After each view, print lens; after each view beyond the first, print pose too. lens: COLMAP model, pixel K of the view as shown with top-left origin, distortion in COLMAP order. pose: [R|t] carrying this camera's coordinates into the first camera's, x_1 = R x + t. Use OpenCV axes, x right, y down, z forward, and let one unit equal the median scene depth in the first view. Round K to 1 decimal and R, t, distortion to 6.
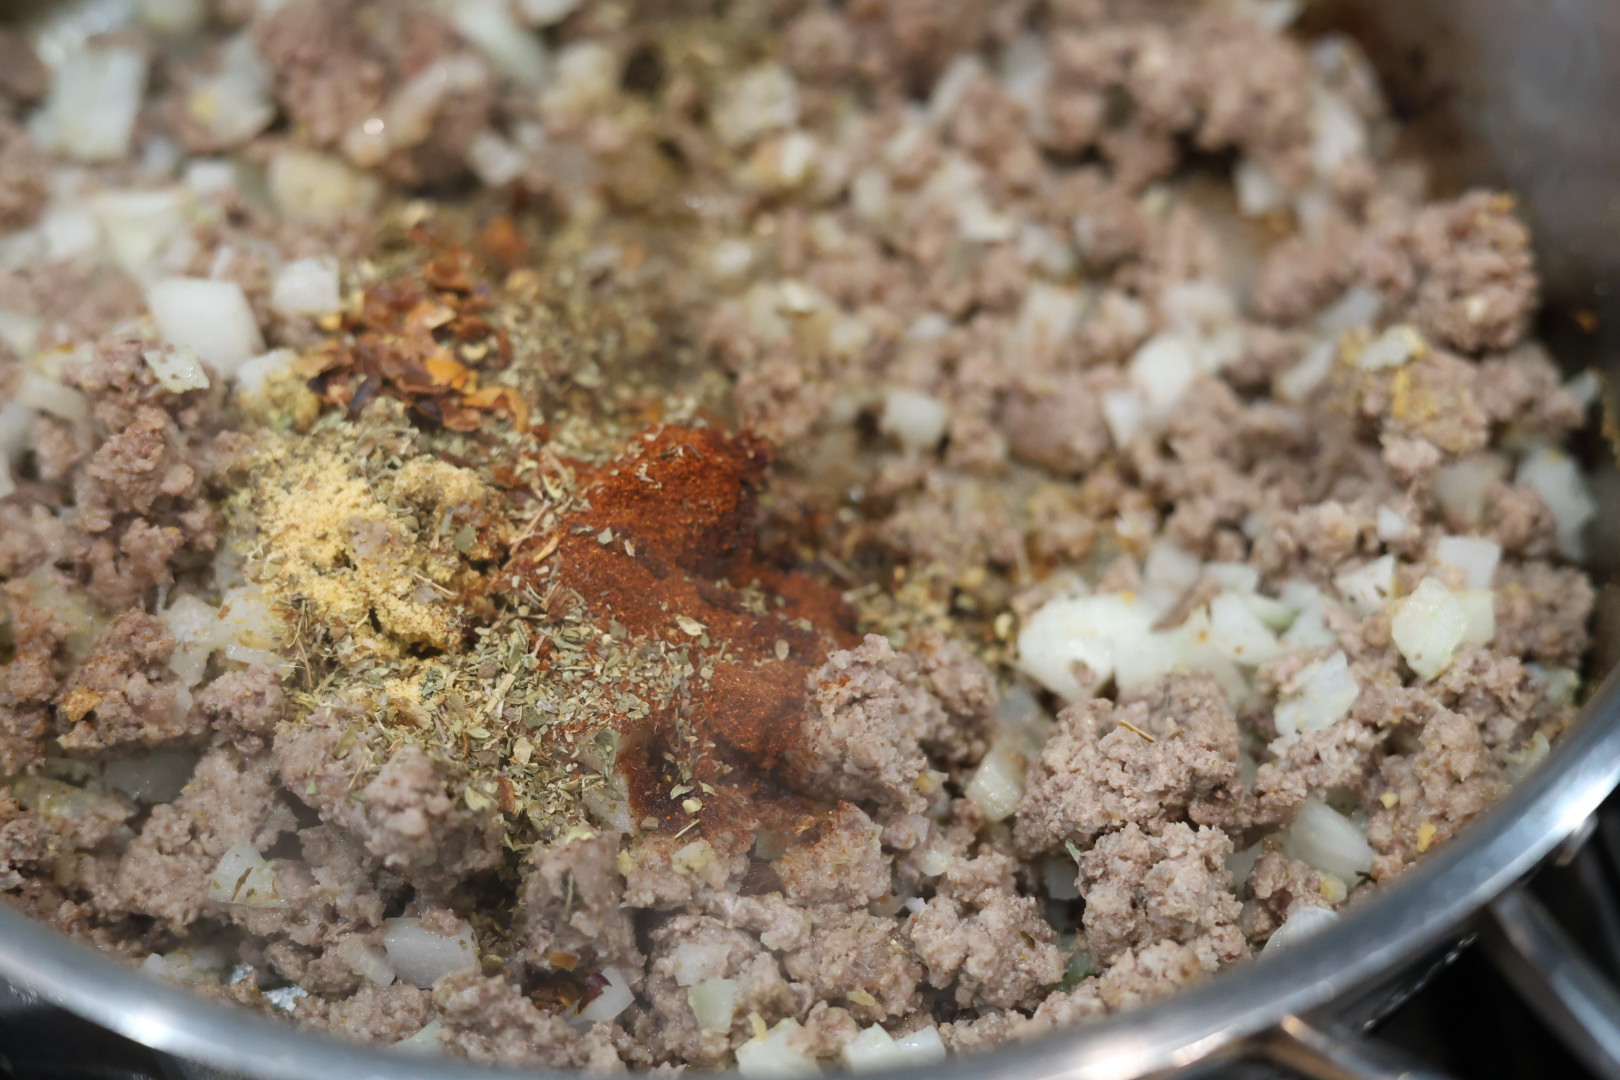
lens RADIAL K [[2558.2, 0, 810.0], [0, 2558.2, 540.0], [0, 0, 1]] dist [-0.042058, -0.229308]
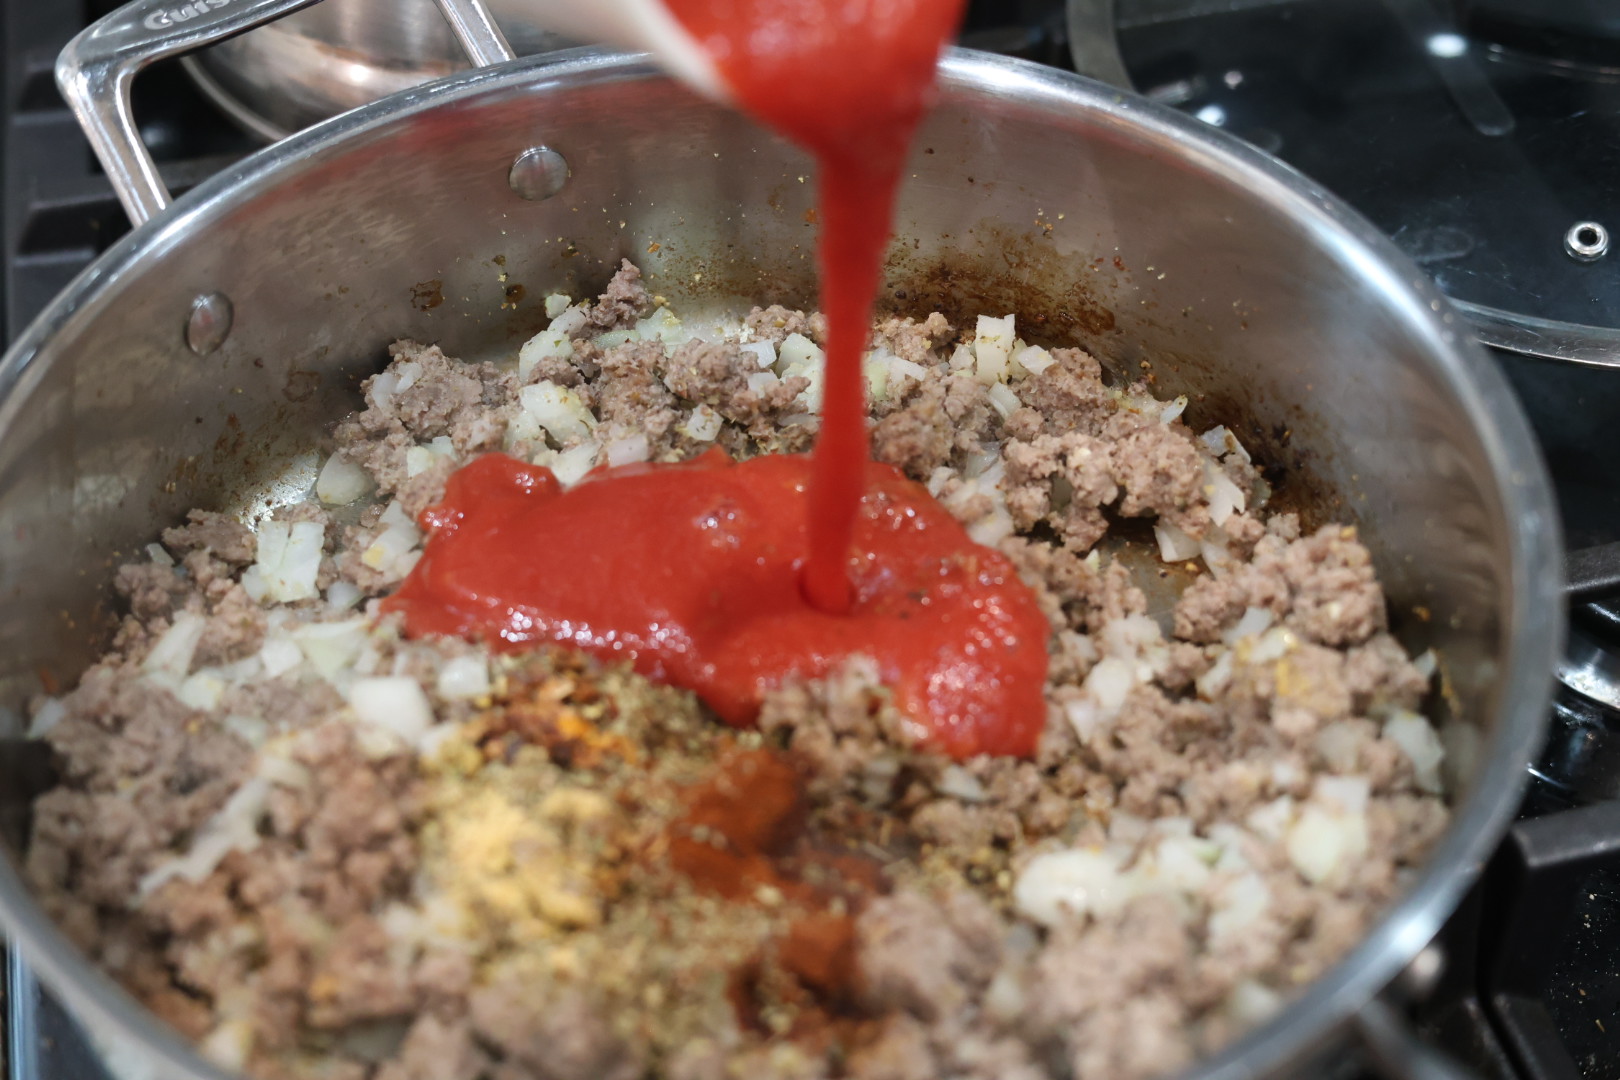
lens RADIAL K [[2558.2, 0, 810.0], [0, 2558.2, 540.0], [0, 0, 1]] dist [-0.042058, -0.229308]
pose [[0.995347, -0.094483, -0.018921, 0.017190], [0.089721, 0.980359, -0.175634, 0.084332], [0.035144, 0.173119, 0.984274, -0.338630]]
